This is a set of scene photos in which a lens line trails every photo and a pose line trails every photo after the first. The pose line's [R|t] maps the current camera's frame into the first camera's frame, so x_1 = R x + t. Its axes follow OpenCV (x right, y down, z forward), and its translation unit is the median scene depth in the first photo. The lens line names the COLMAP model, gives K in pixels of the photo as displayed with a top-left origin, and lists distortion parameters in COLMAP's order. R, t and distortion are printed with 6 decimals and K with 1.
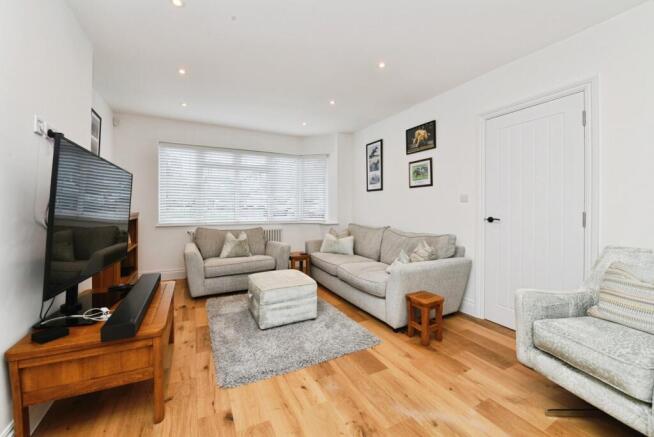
lens RADIAL K [[264.1, 0, 334.4], [0, 264.1, 206.4], [0, 0, 1]] dist [-0.014836, -0.000115]
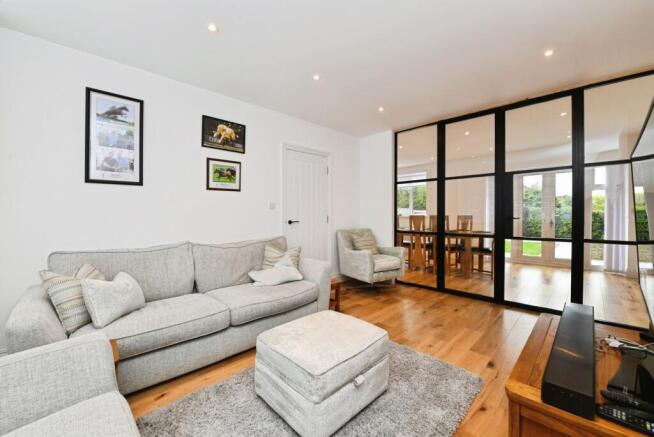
lens RADIAL K [[264.1, 0, 326.7], [0, 264.1, 215.3], [0, 0, 1]] dist [-0.014836, -0.000115]
pose [[-0.281274, -0.005392, 0.959612, -0.609604], [0.002299, 0.999978, 0.006293, 0.004163], [-0.959625, 0.003976, -0.281256, 0.913294]]
